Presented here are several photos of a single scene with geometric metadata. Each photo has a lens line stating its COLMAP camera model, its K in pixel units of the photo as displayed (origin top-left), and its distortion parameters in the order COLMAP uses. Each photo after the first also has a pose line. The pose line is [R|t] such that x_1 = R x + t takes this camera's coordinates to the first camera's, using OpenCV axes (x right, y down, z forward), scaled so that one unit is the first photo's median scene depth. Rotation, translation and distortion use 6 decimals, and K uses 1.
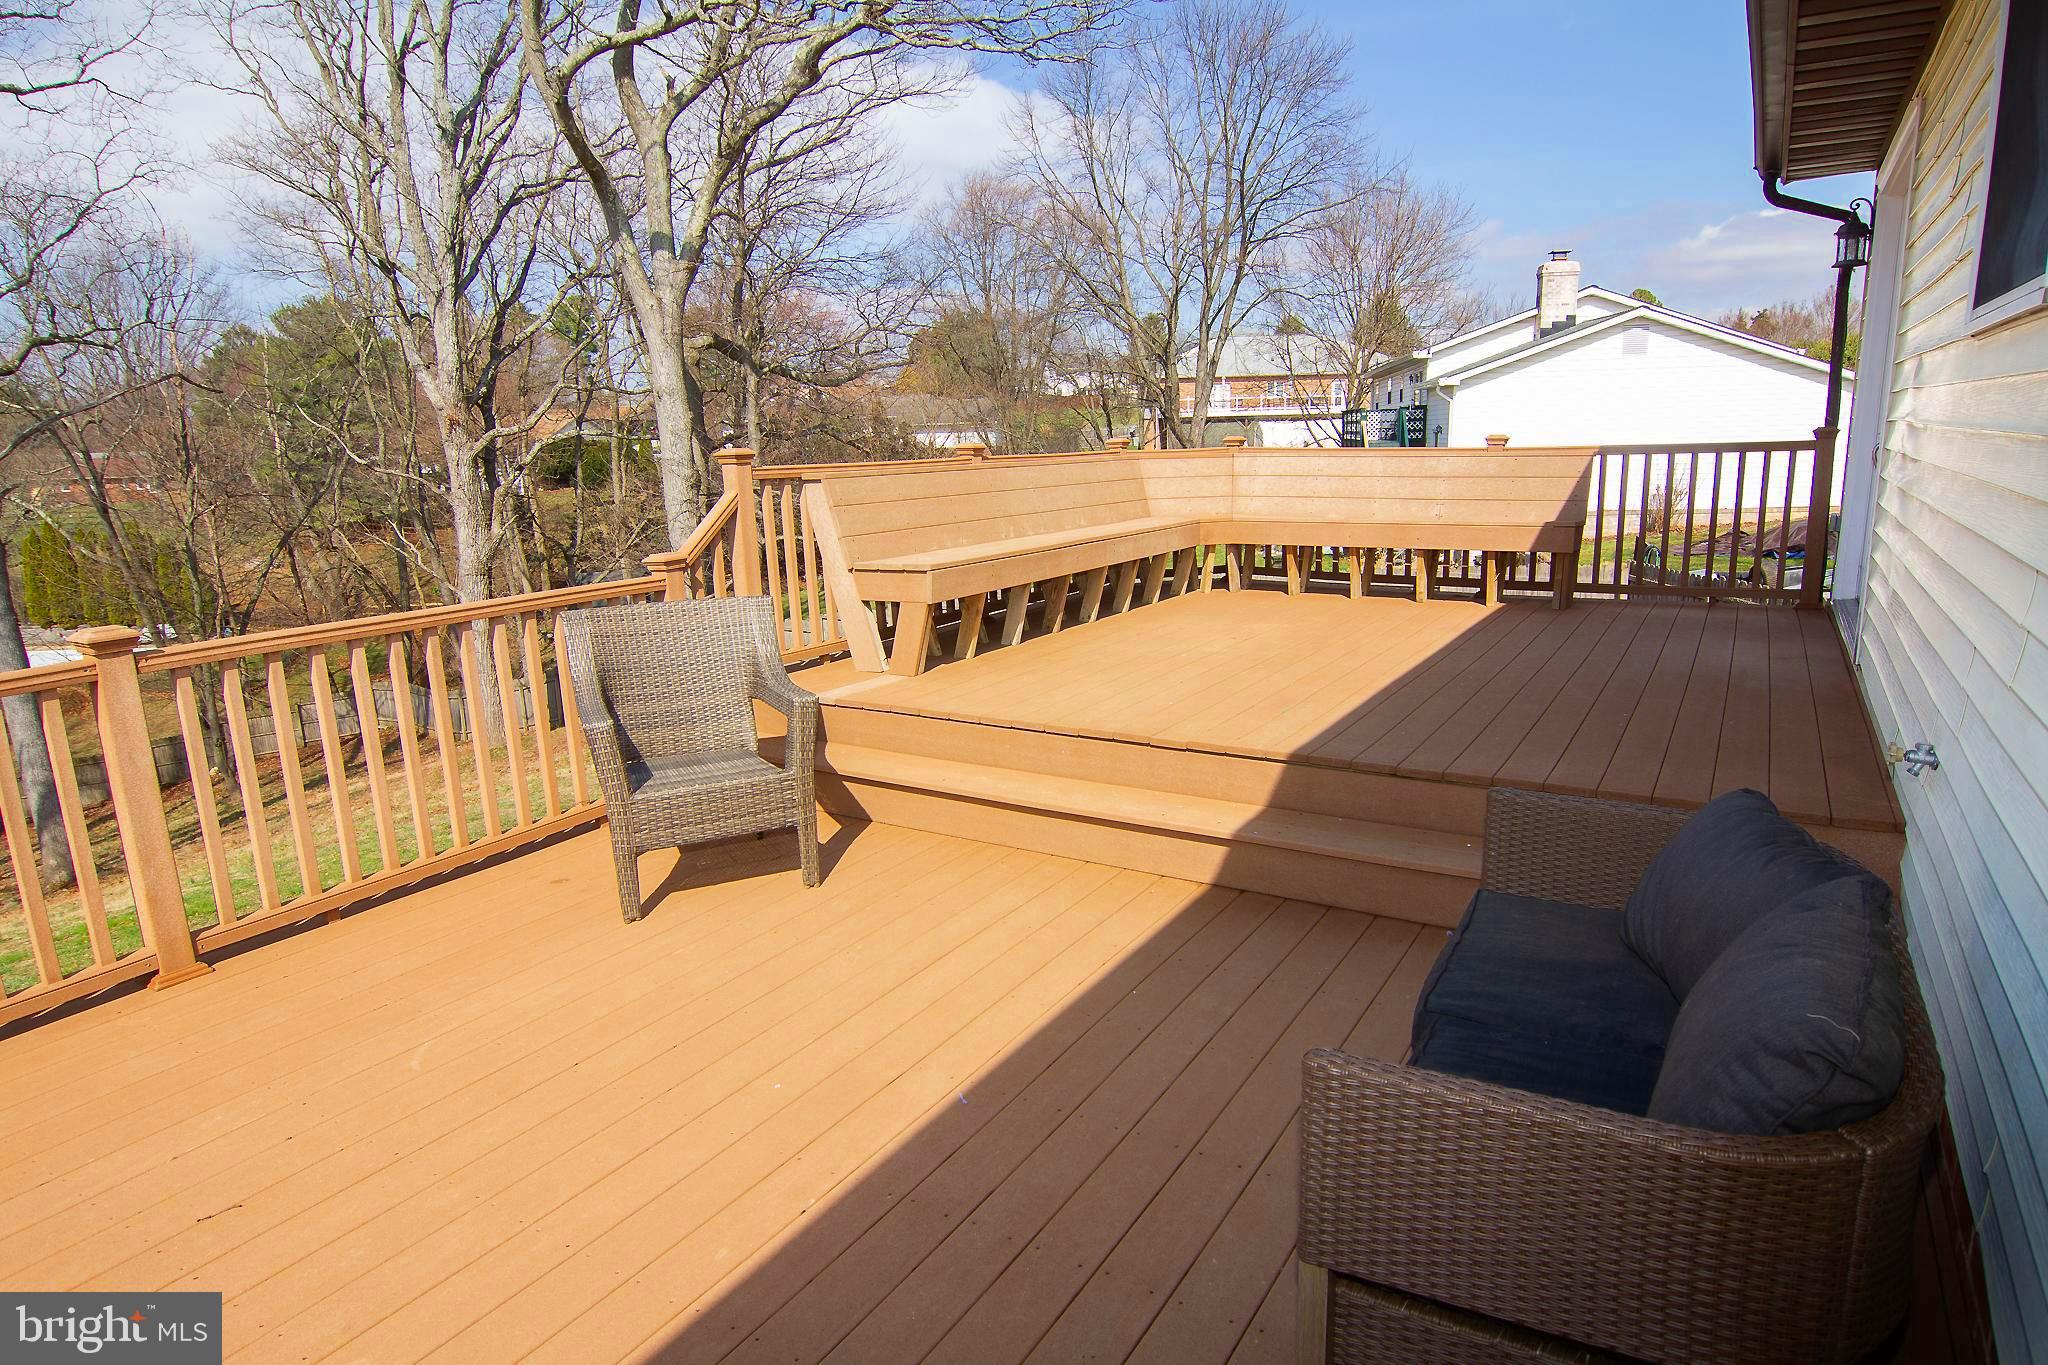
lens RADIAL K [[1282.6, 0, 1024.0], [0, 1282.6, 682.5], [0, 0, 1]] dist [-0.004270, -0.004107]
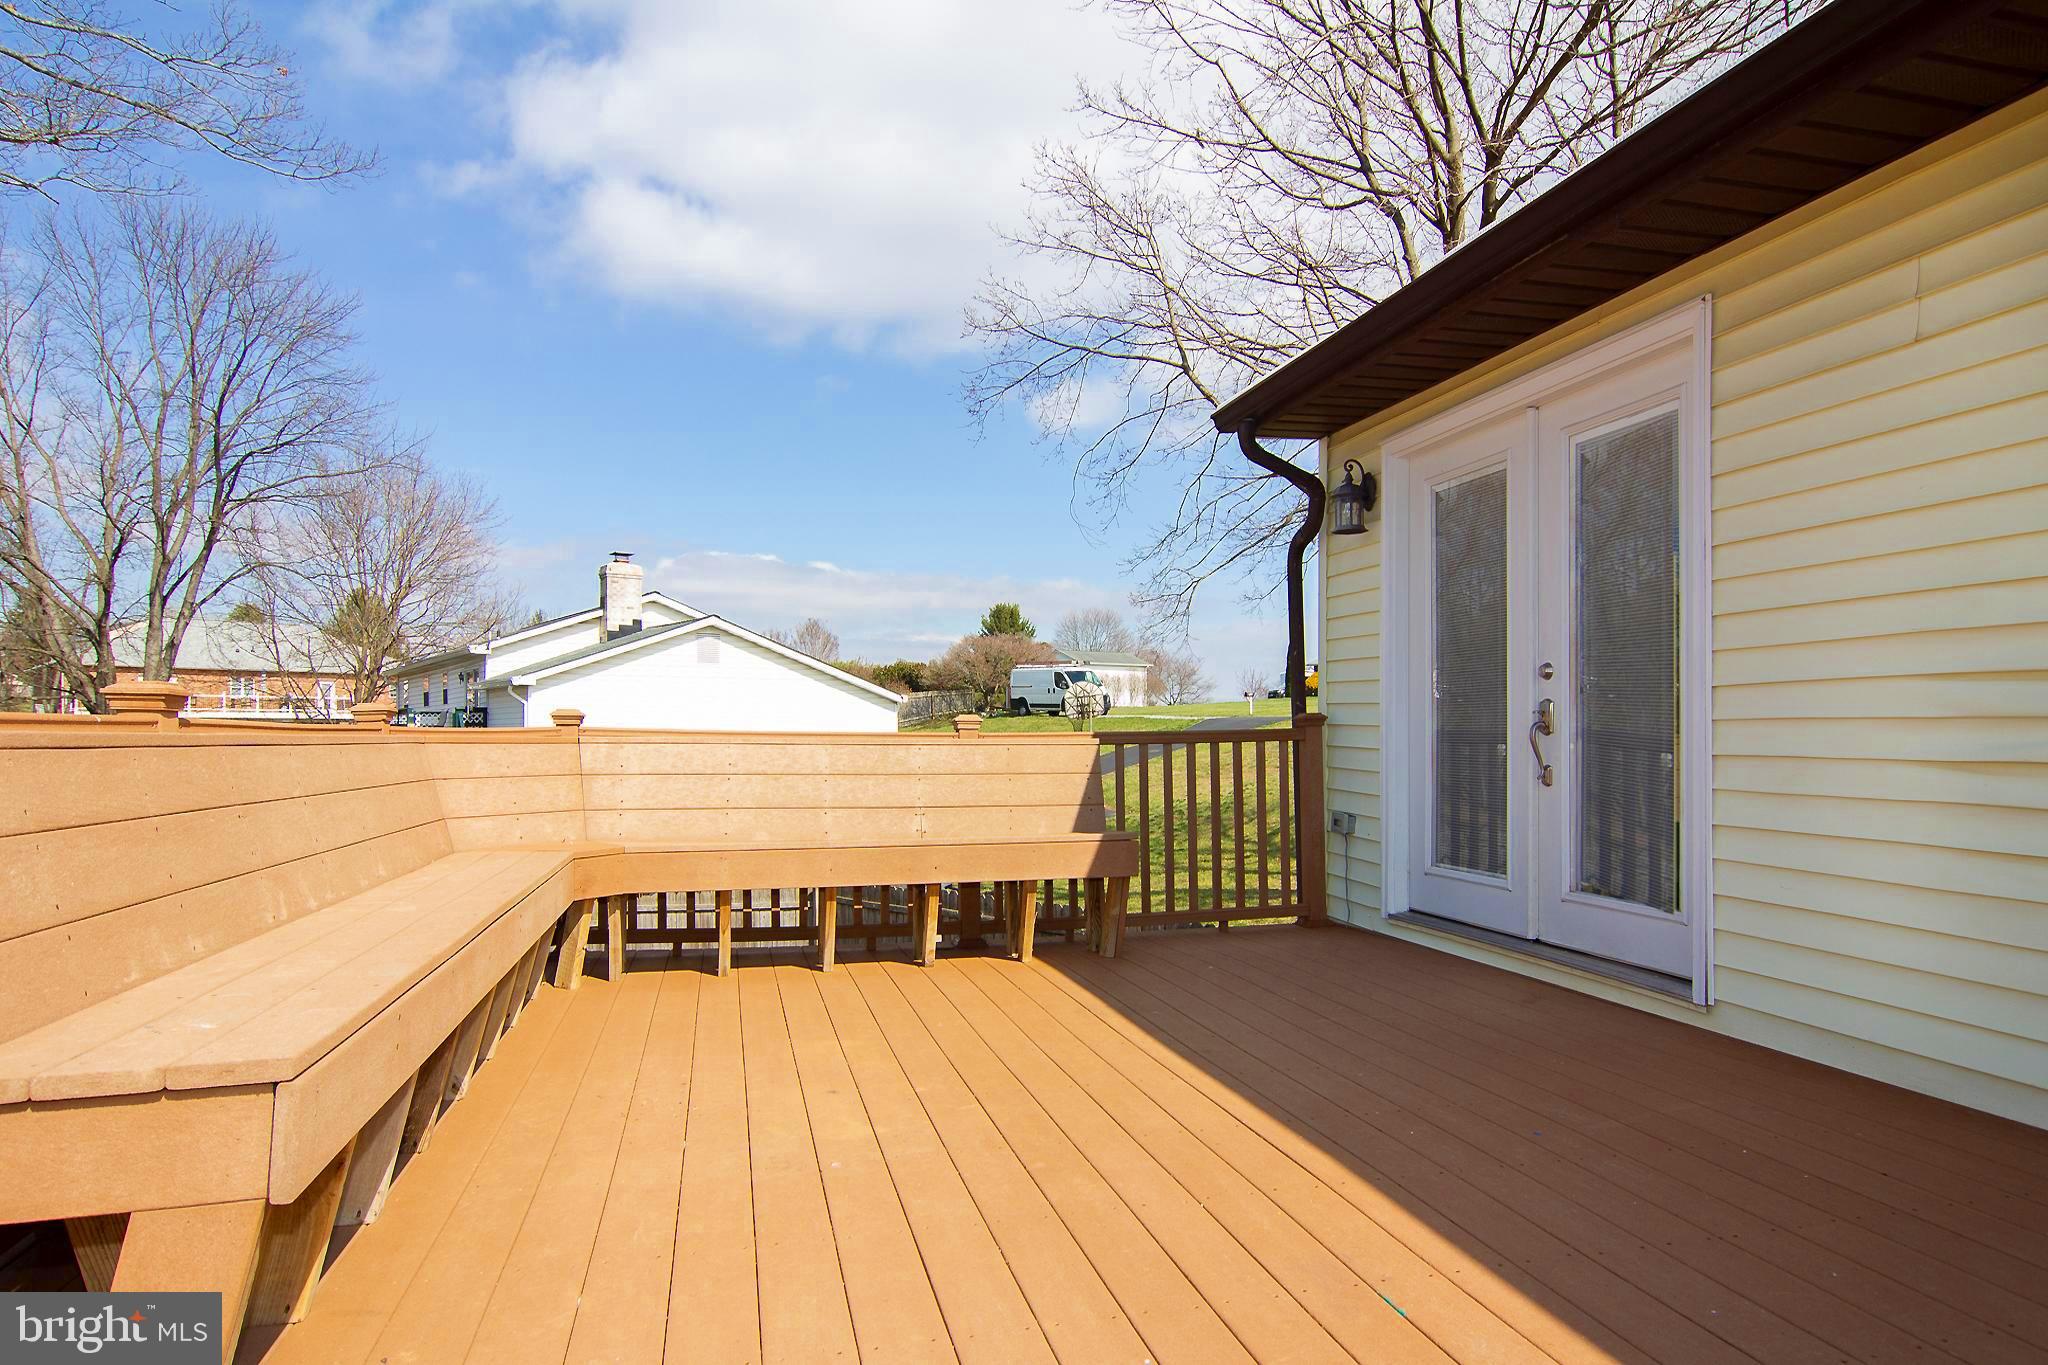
lens RADIAL K [[1282.6, 0, 1024.0], [0, 1282.6, 682.5], [0, 0, 1]] dist [-0.004270, -0.004107]
pose [[0.702875, 0.049356, 0.709599, -0.032063], [0.126492, 0.973017, -0.192971, -0.021769], [-0.699976, 0.225393, 0.677667, 0.152454]]
